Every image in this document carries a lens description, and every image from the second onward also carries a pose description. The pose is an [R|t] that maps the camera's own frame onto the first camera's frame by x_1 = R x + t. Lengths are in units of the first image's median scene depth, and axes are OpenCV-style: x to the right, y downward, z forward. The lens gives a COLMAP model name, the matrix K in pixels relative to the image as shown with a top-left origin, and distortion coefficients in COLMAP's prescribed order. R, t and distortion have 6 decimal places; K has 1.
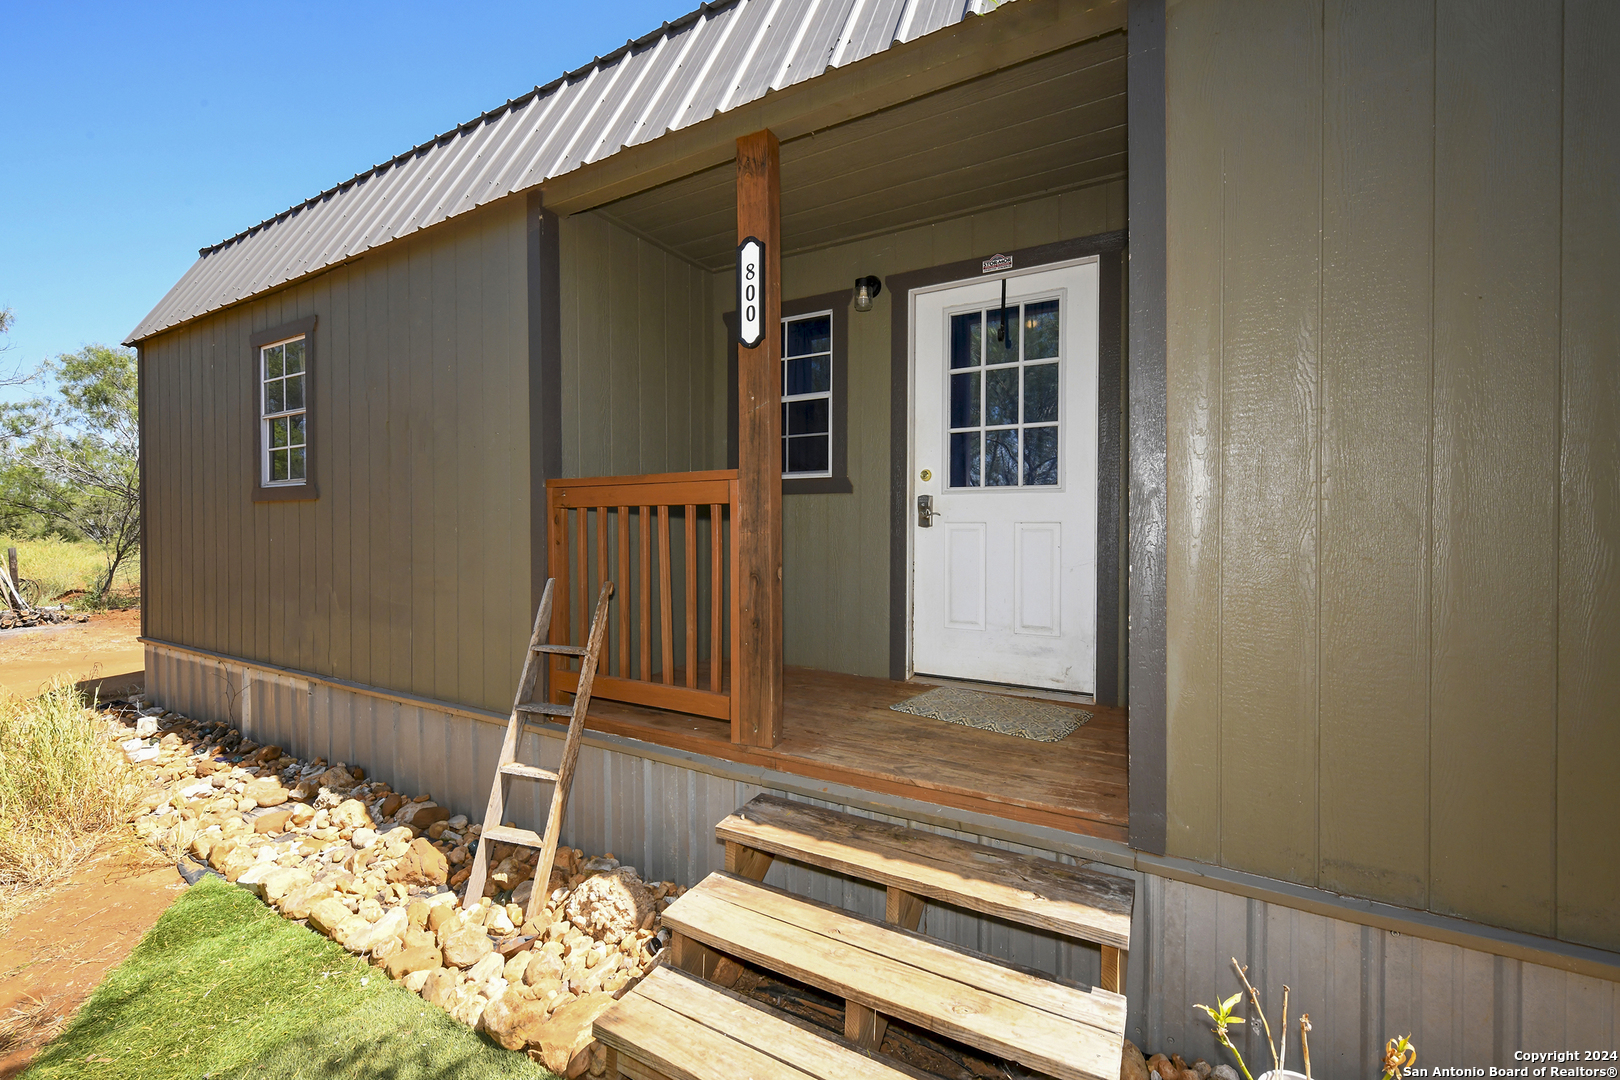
lens RADIAL K [[654.6, 0, 810.0], [0, 654.6, 540.0], [0, 0, 1]] dist [0.000797, 0.000115]
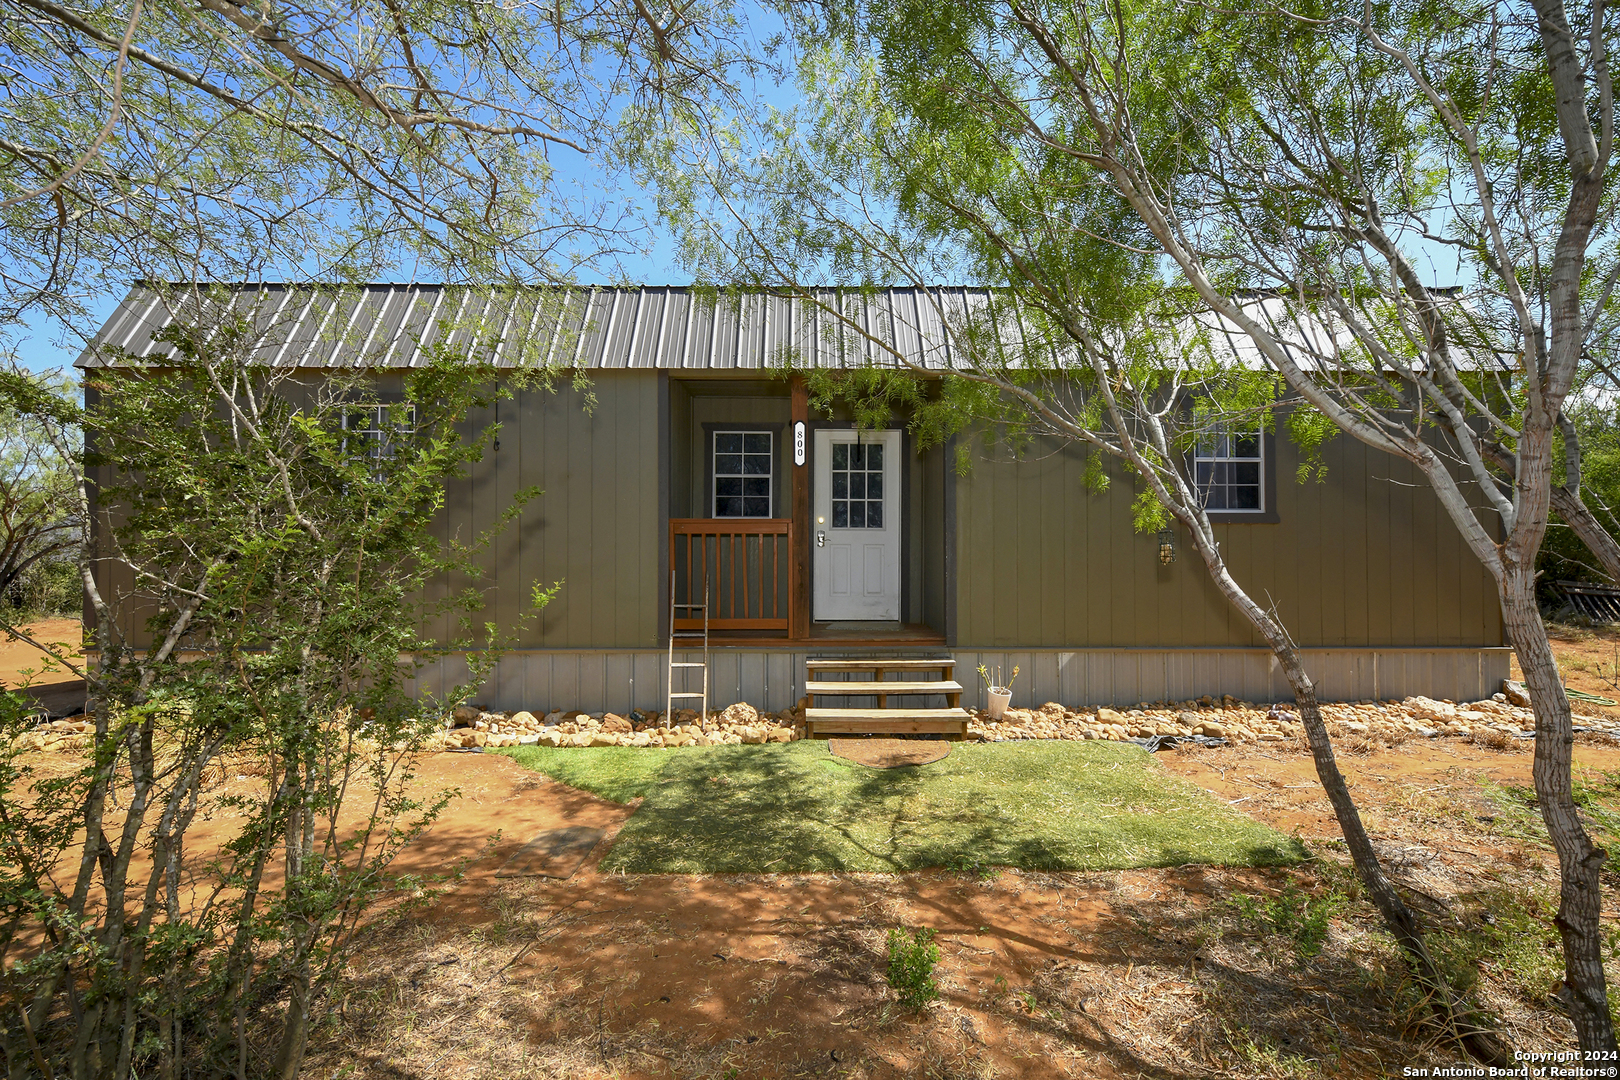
lens RADIAL K [[654.6, 0, 810.0], [0, 654.6, 540.0], [0, 0, 1]] dist [0.000797, 0.000115]
pose [[0.871585, 0.016653, 0.489962, -0.905397], [0.008170, 0.998791, -0.048480, 0.061850], [-0.490176, 0.046258, 0.870395, -0.788983]]
